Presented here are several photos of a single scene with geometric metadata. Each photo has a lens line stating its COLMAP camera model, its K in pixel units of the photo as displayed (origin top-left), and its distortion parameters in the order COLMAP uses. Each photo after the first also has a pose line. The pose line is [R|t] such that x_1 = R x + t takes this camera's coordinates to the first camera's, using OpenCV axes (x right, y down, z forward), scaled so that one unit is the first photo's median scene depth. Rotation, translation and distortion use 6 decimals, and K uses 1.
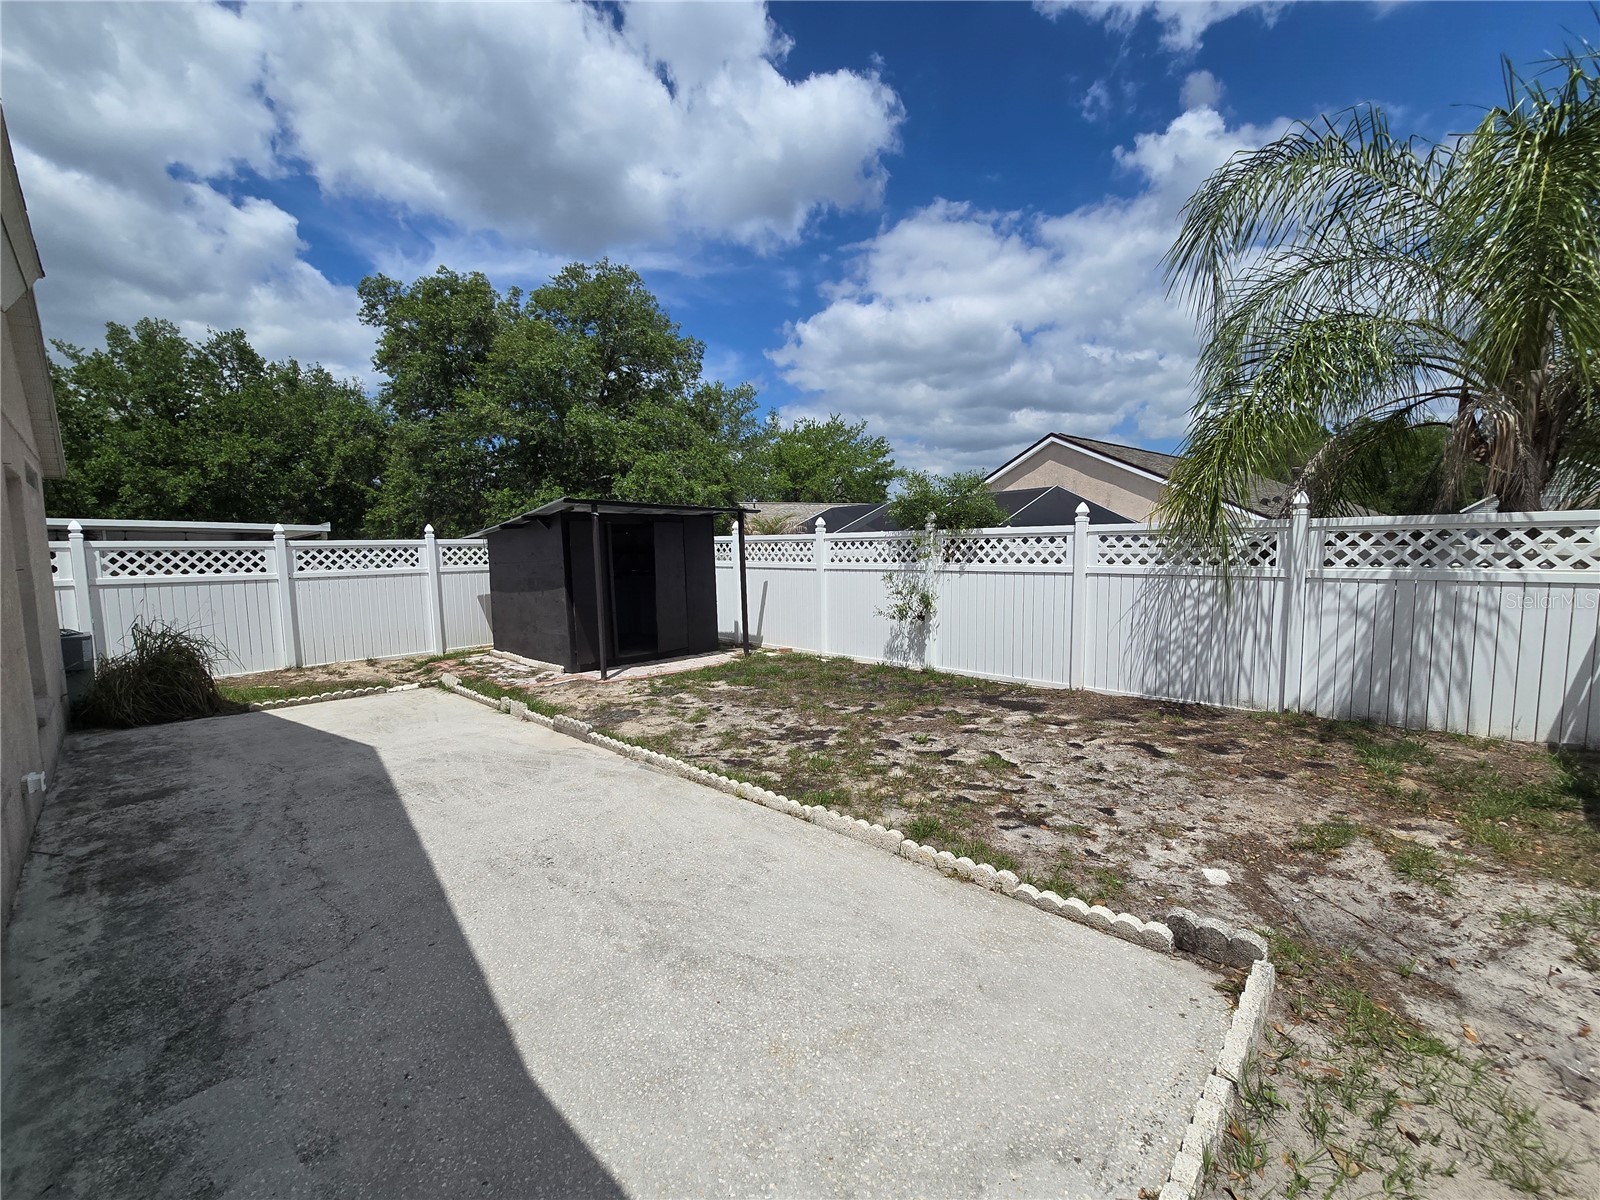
lens RADIAL K [[658.0, 0, 794.1], [0, 658.0, 606.6], [0, 0, 1]] dist [-0.010279, 0.000320]
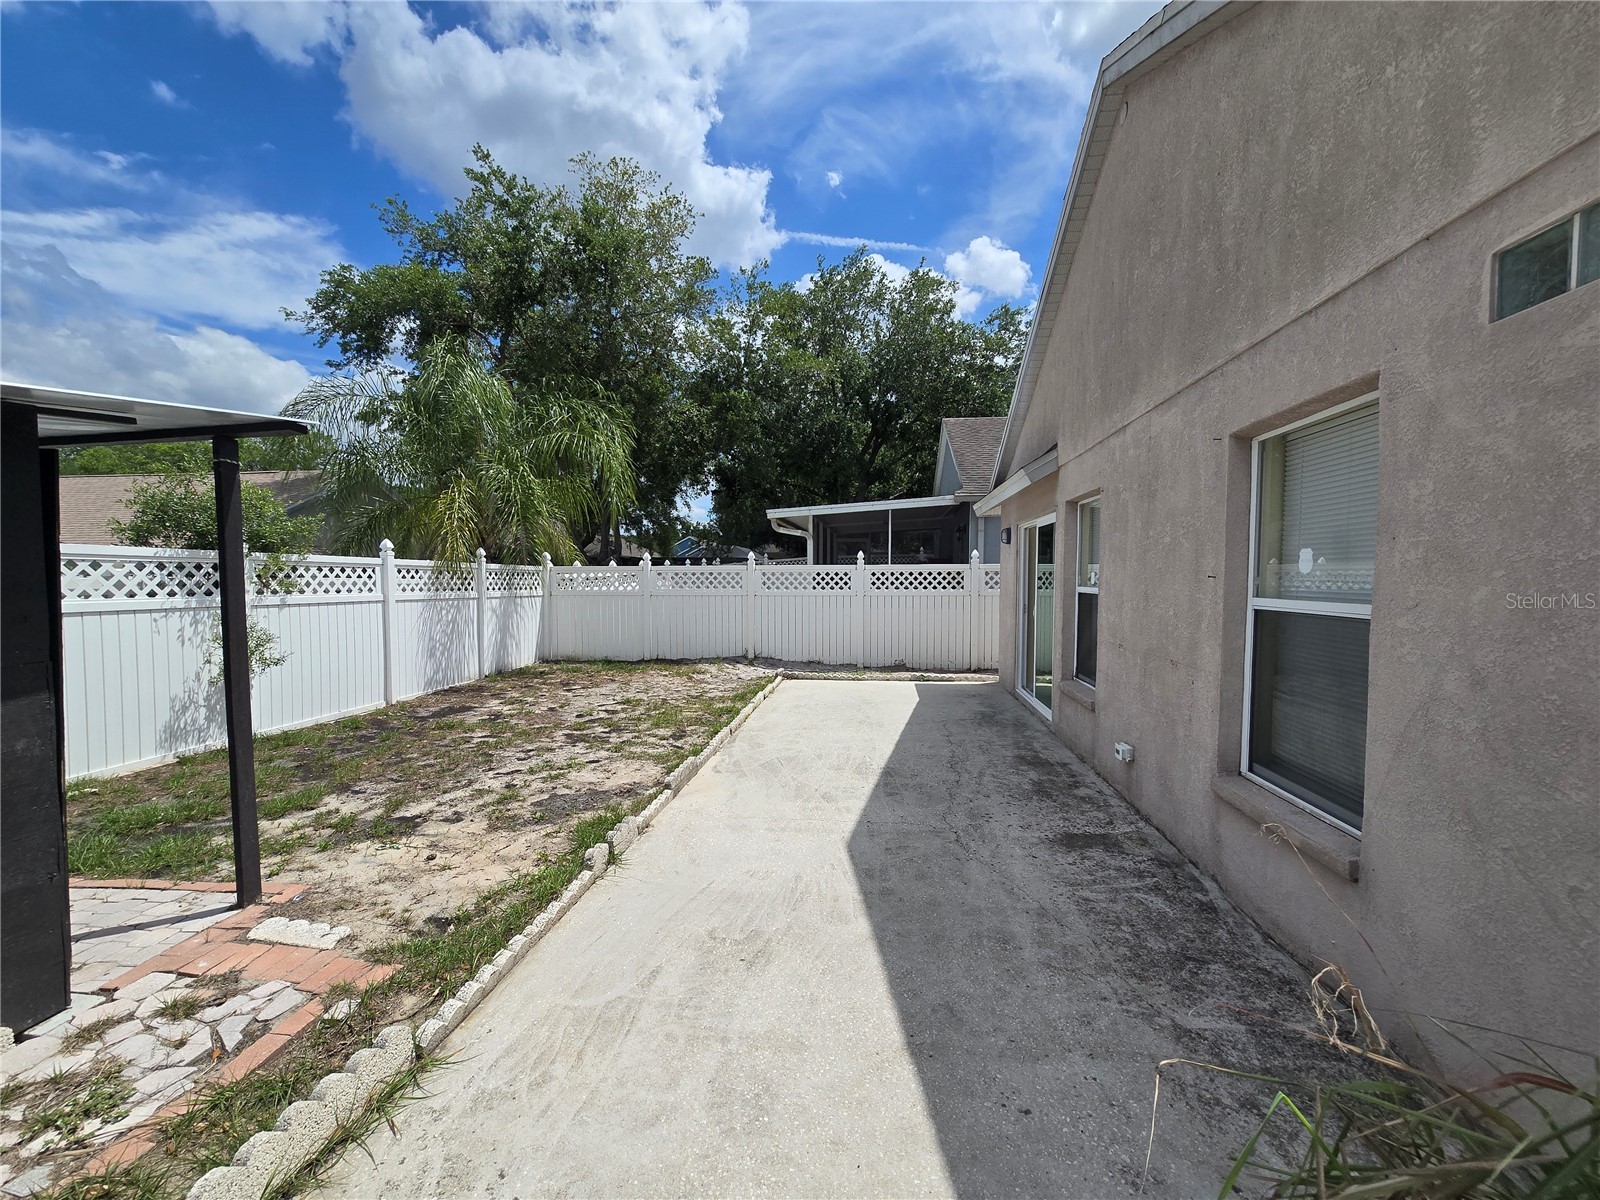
lens RADIAL K [[658.0, 0, 794.1], [0, 658.0, 606.6], [0, 0, 1]] dist [-0.010279, 0.000320]
pose [[-0.593035, -0.017625, 0.804984, -0.937169], [0.078247, 0.993767, 0.079403, -0.078402], [-0.801366, 0.110076, -0.587959, 1.147720]]
